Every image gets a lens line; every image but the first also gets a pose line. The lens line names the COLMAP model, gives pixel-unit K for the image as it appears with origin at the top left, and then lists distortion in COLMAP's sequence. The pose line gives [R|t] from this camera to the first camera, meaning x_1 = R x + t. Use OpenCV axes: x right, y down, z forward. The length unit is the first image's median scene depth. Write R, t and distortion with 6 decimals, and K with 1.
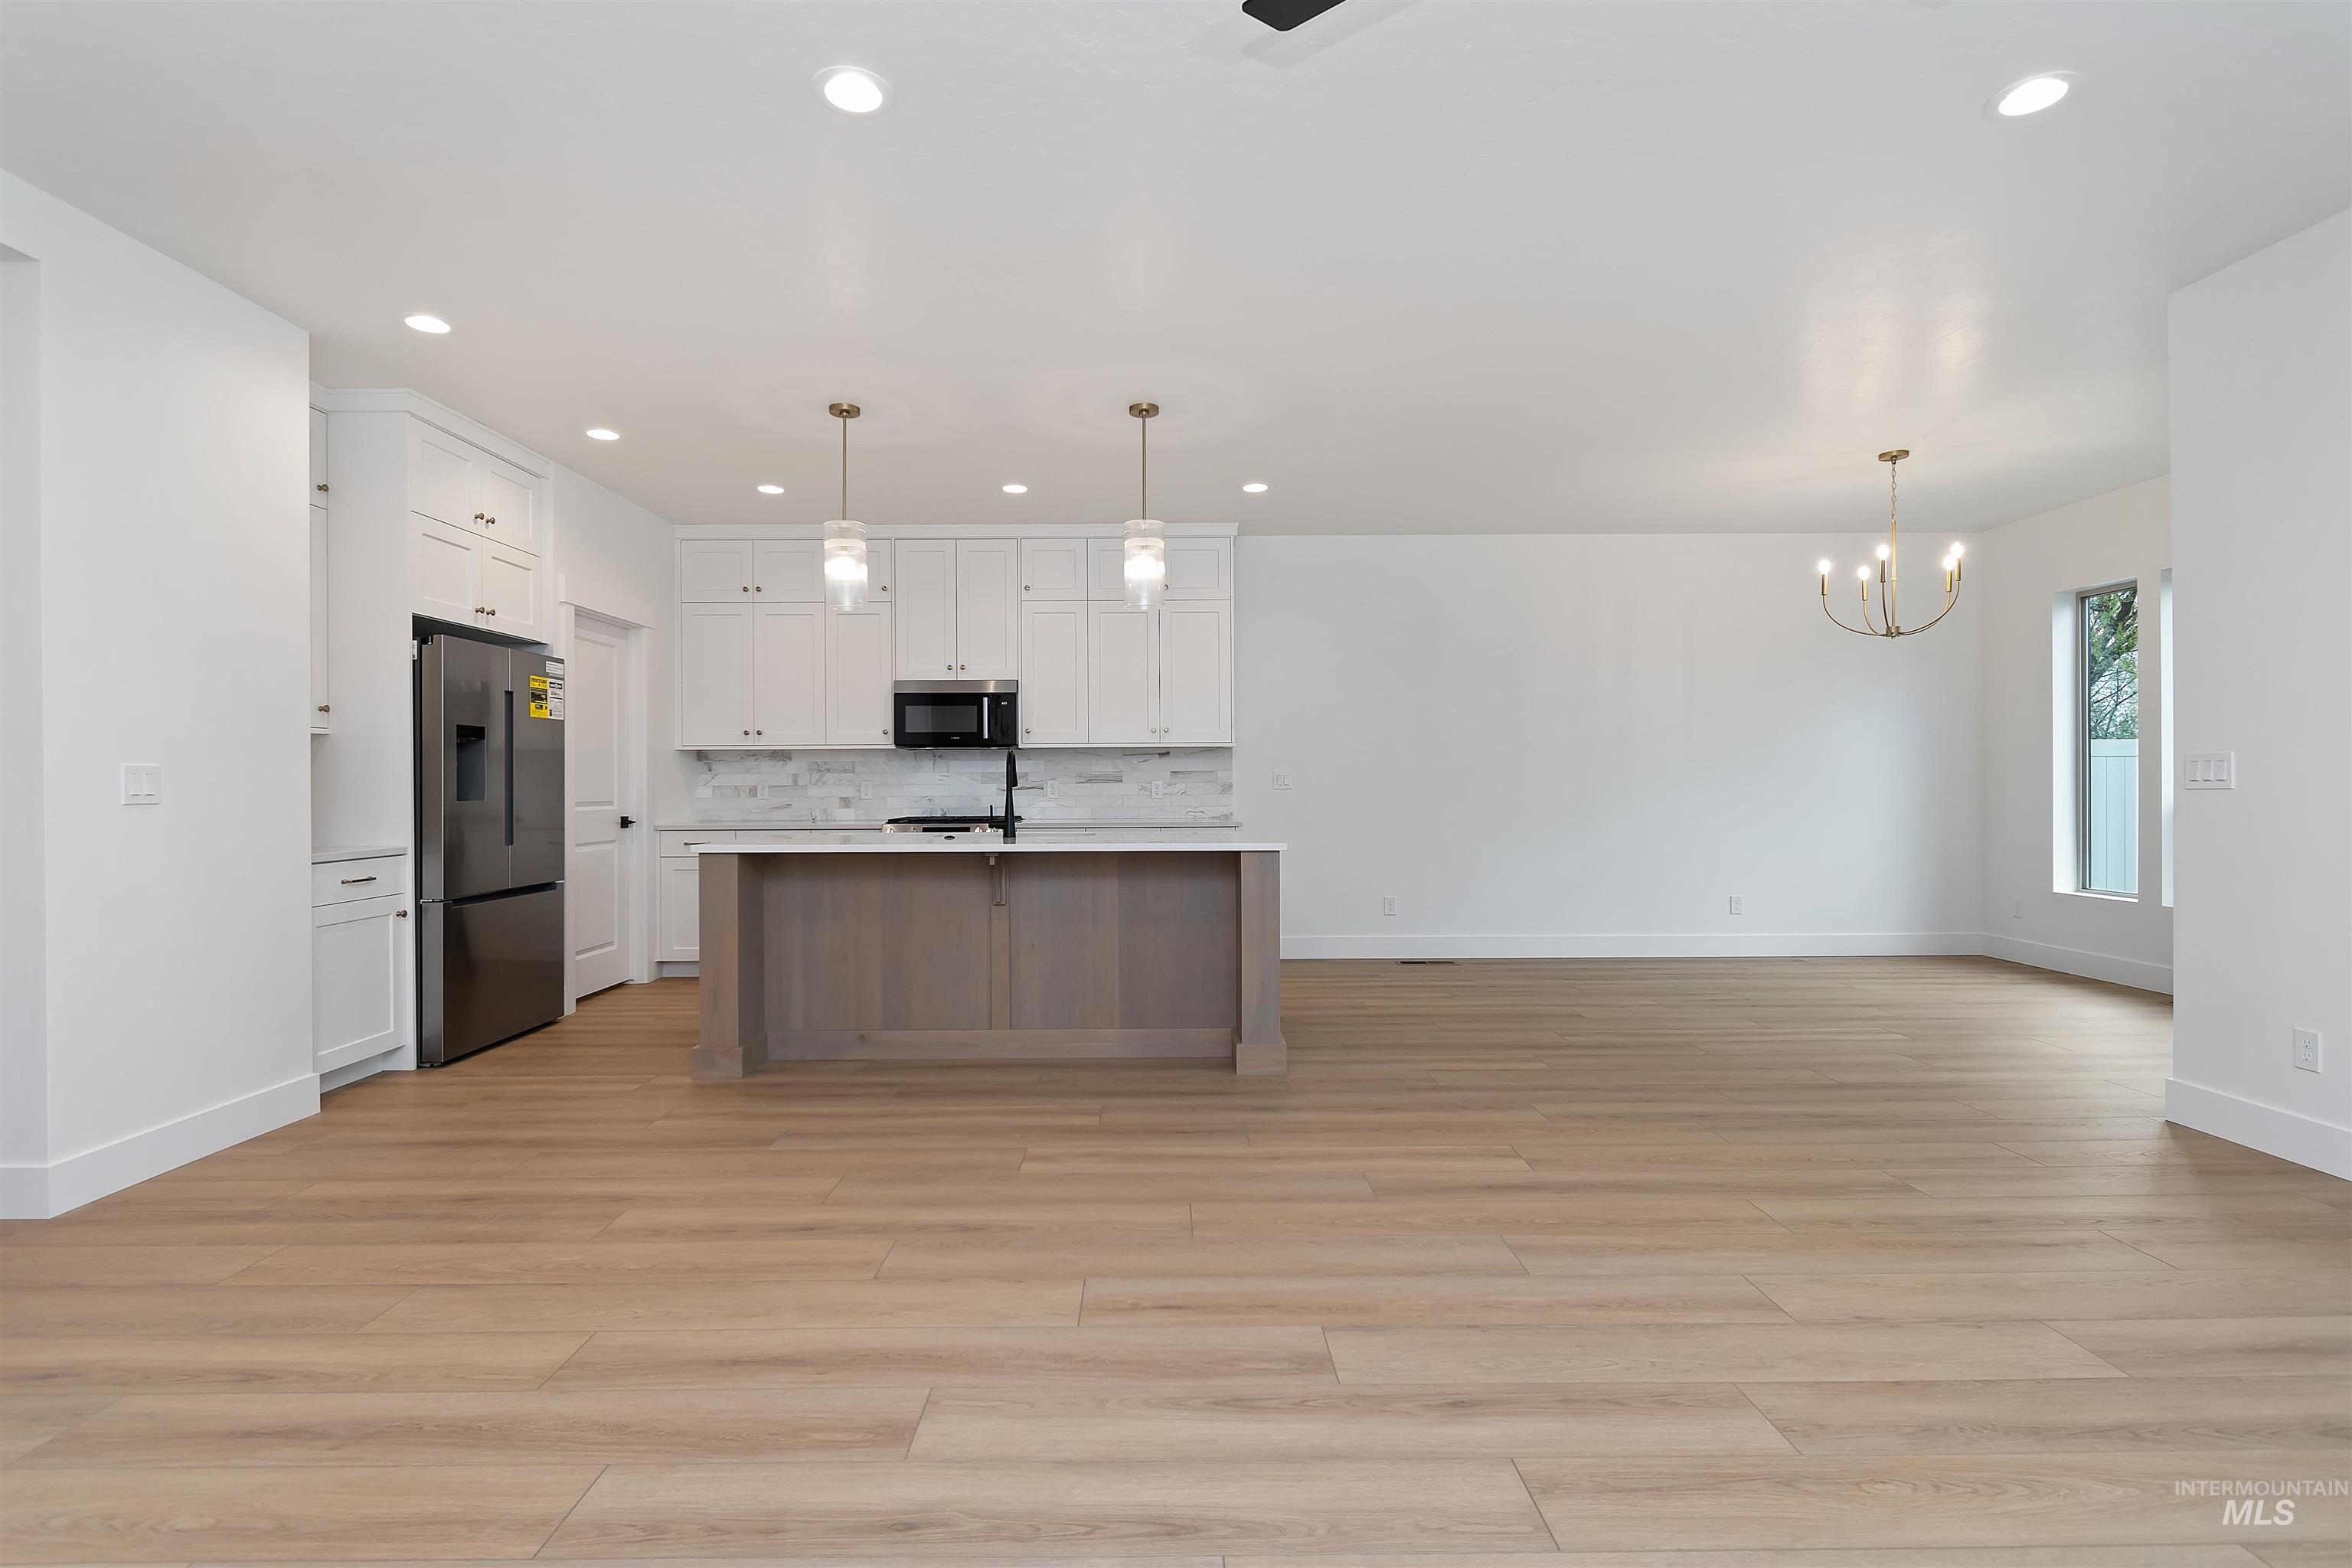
lens RADIAL K [[1103.5, 0, 1164.6], [0, 1103.5, 790.0], [0, 0, 1]] dist [0.001421, -0.003377]
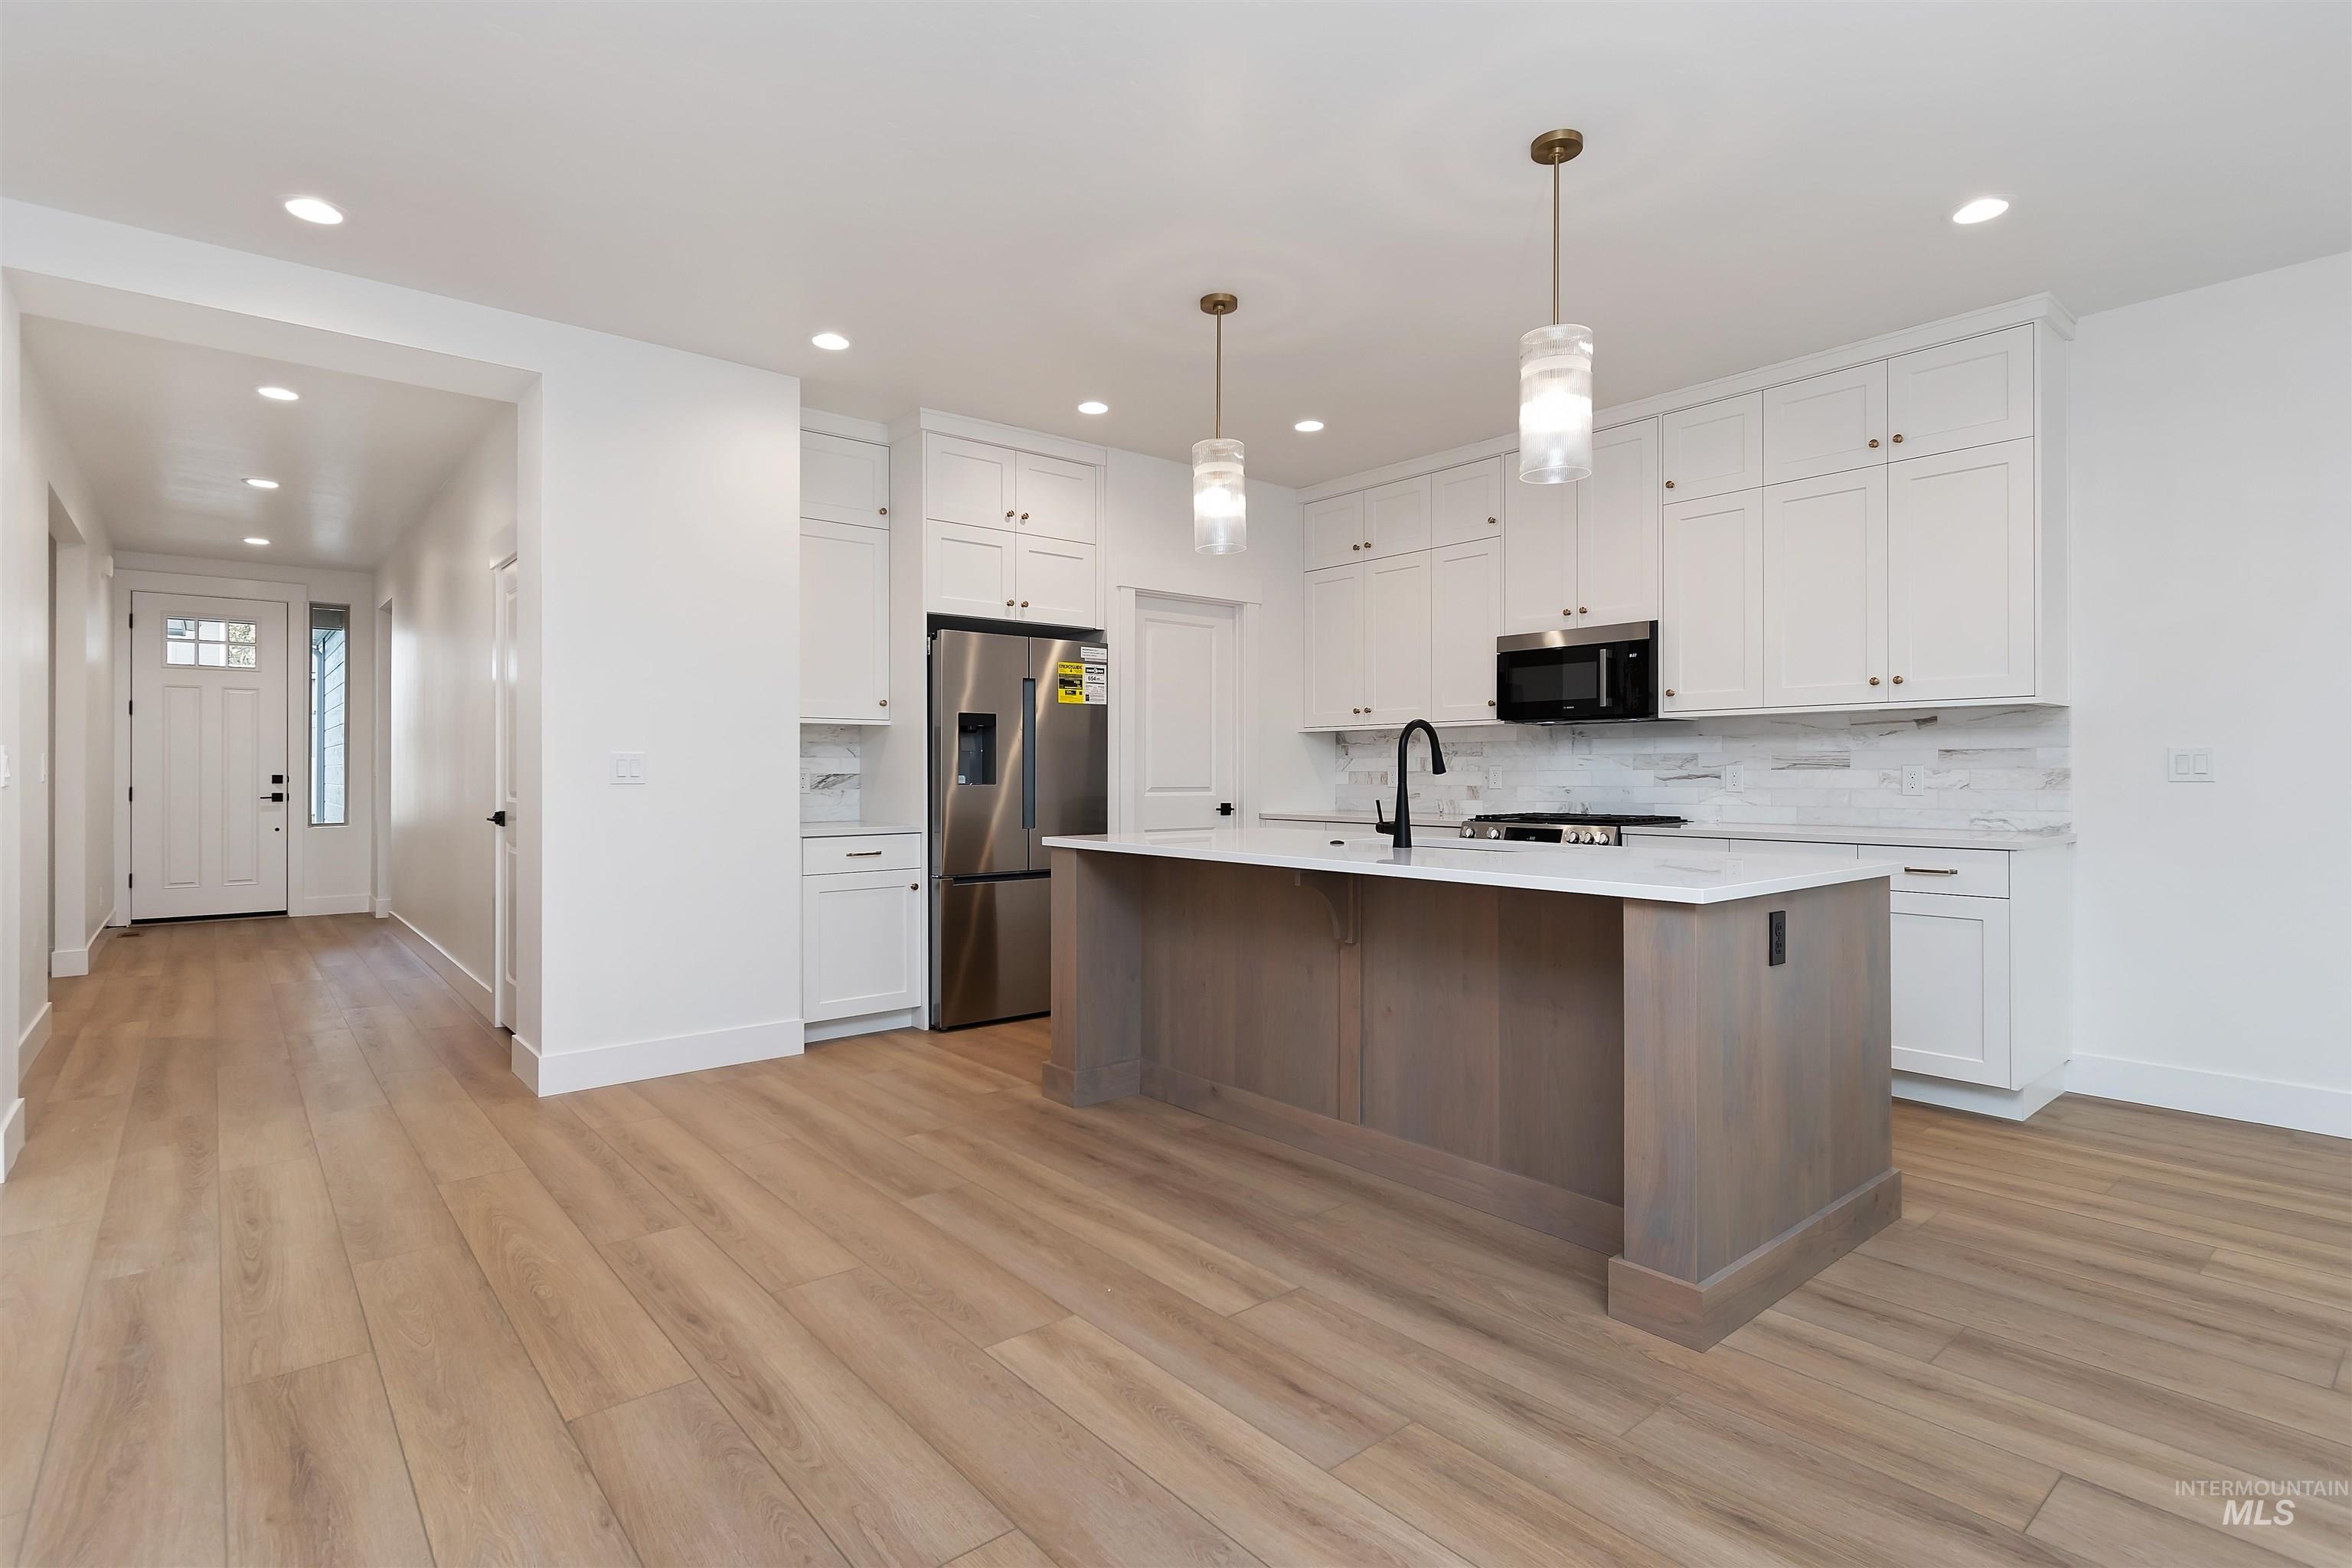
lens RADIAL K [[1144.2, 0, 1165.7], [0, 1144.2, 770.8], [0, 0, 1]] dist [0.001111, -0.001193]
pose [[0.635107, 0.003006, -0.772418, 0.354626], [-0.006499, 0.999978, -0.001453, -0.003279], [0.772397, 0.005943, 0.635112, 0.478544]]
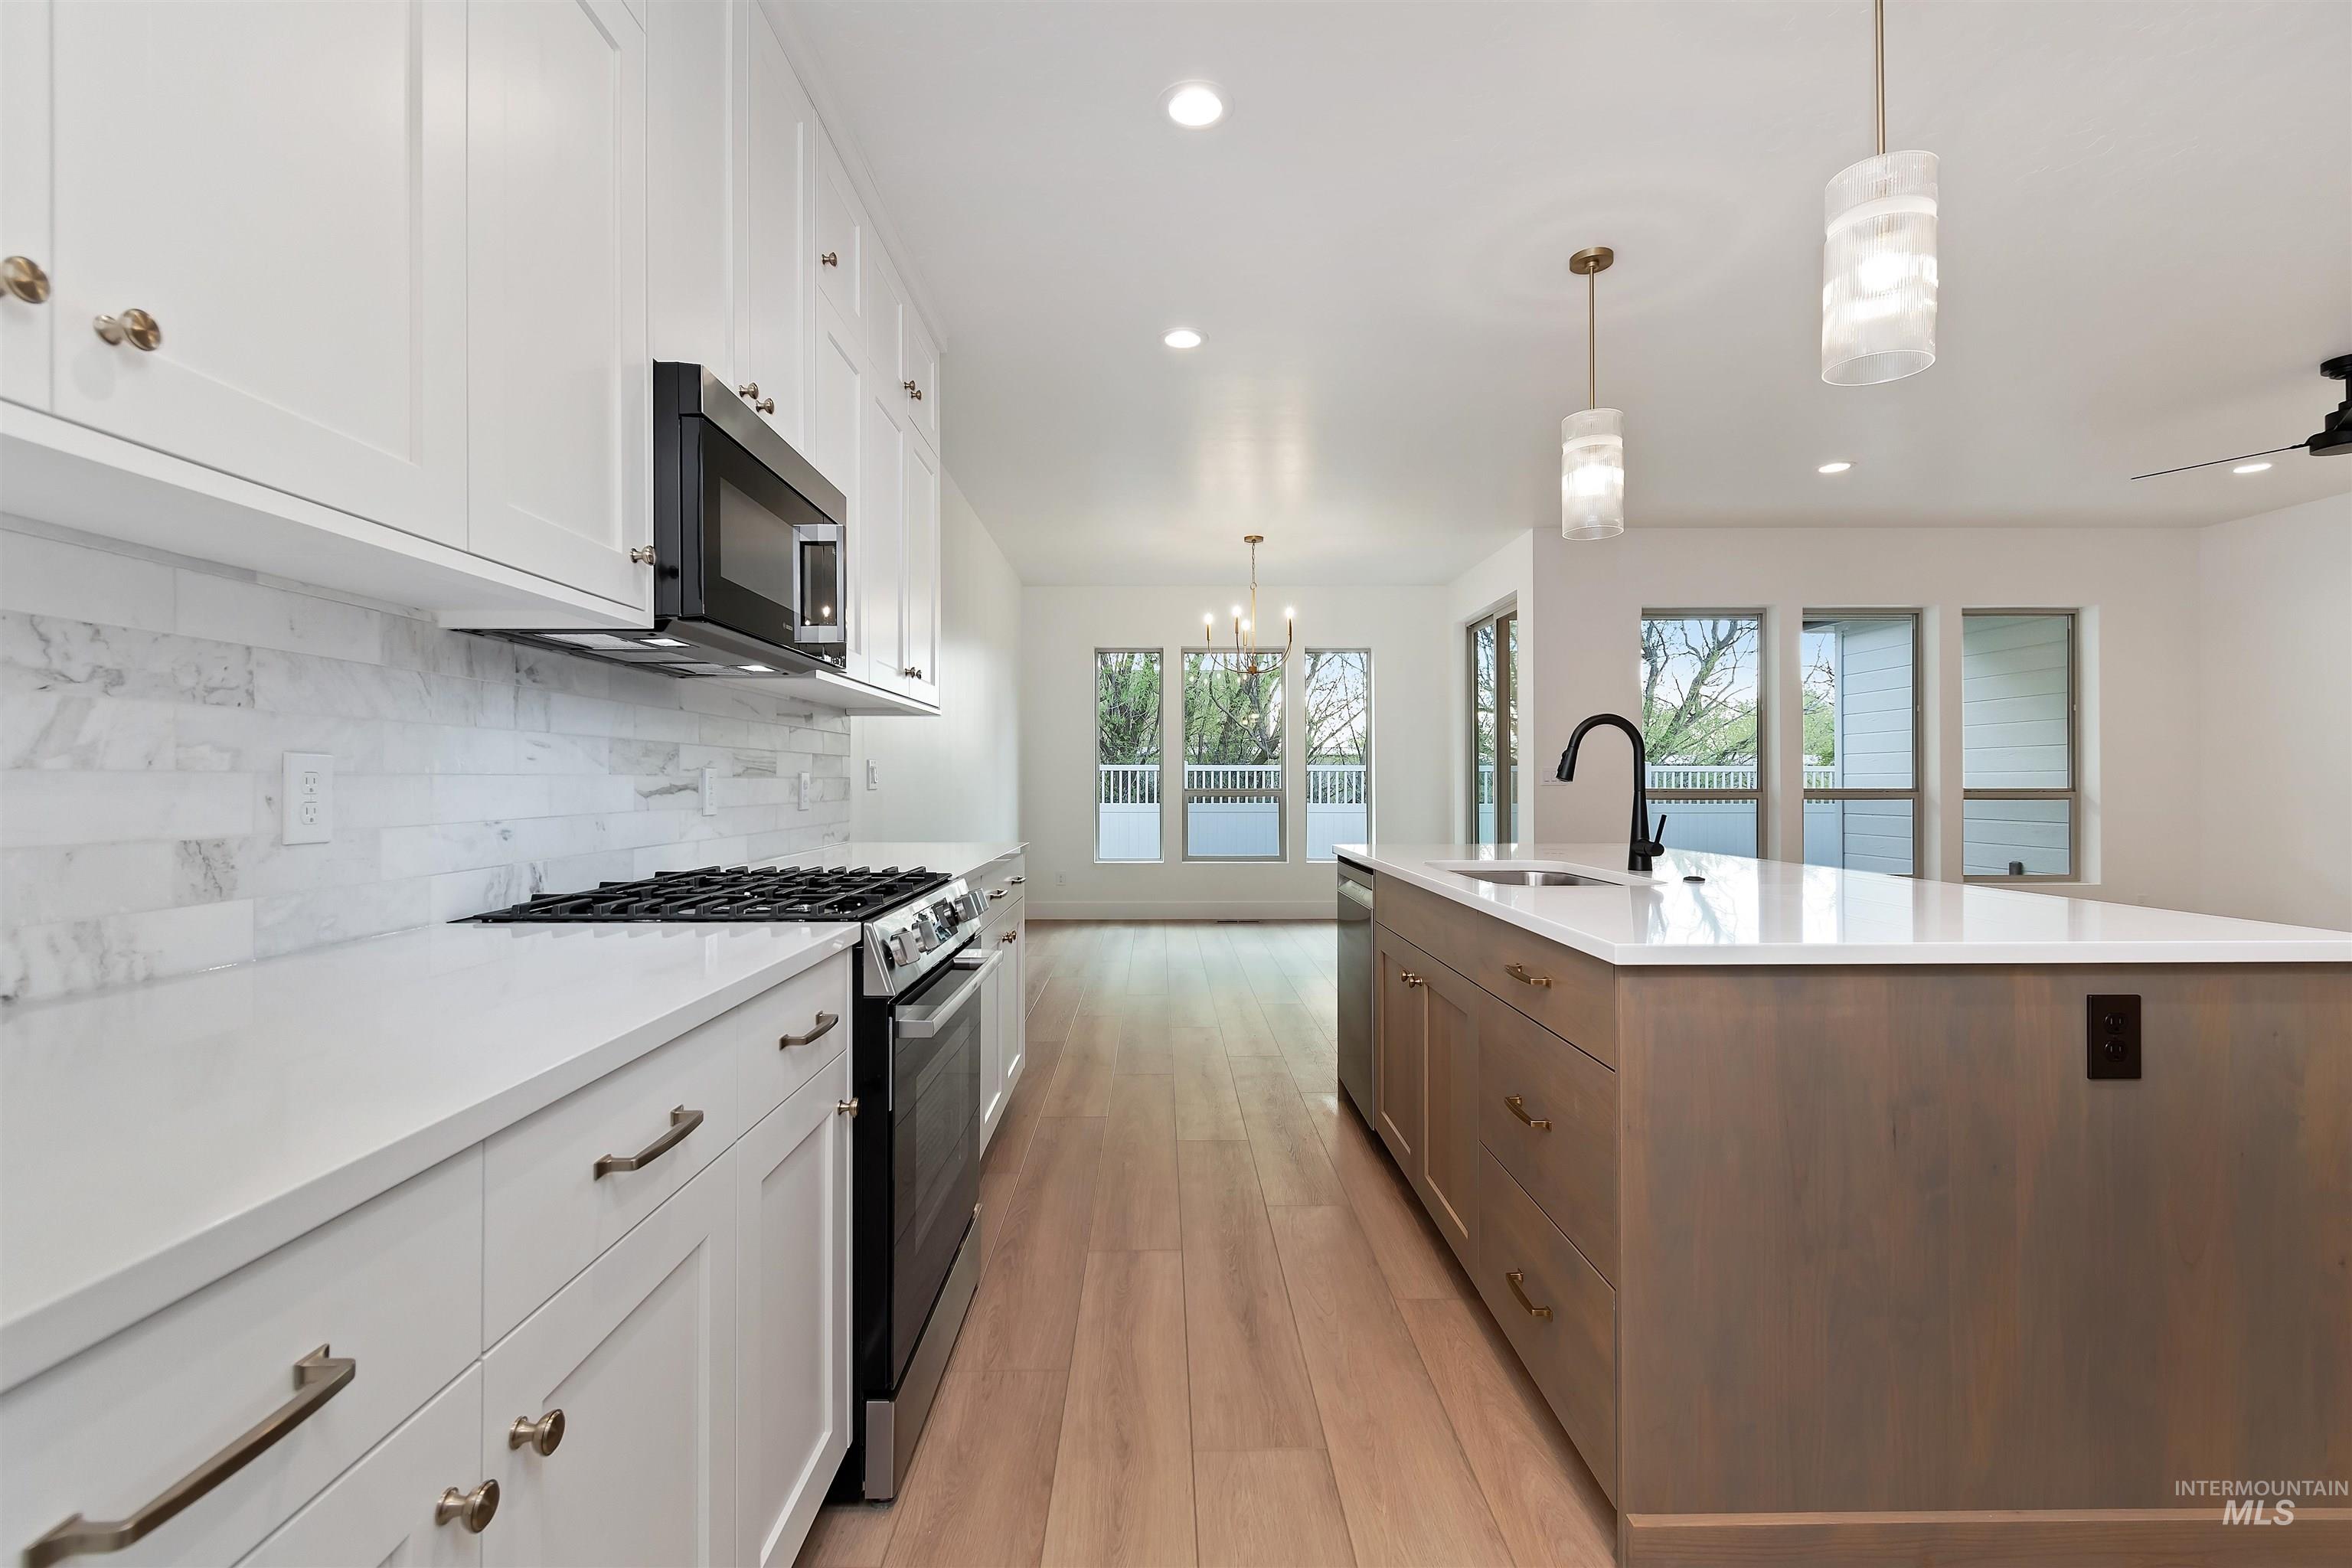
lens RADIAL K [[1037.0, 0, 1168.8], [0, 1037.0, 781.7], [0, 0, 1]] dist [0.001305, -0.000441]
pose [[-0.004142, 0.005989, 0.999973, -0.750545], [0.006834, 0.999959, -0.005960, -0.001385], [-0.999968, 0.006809, -0.004183, 1.385993]]
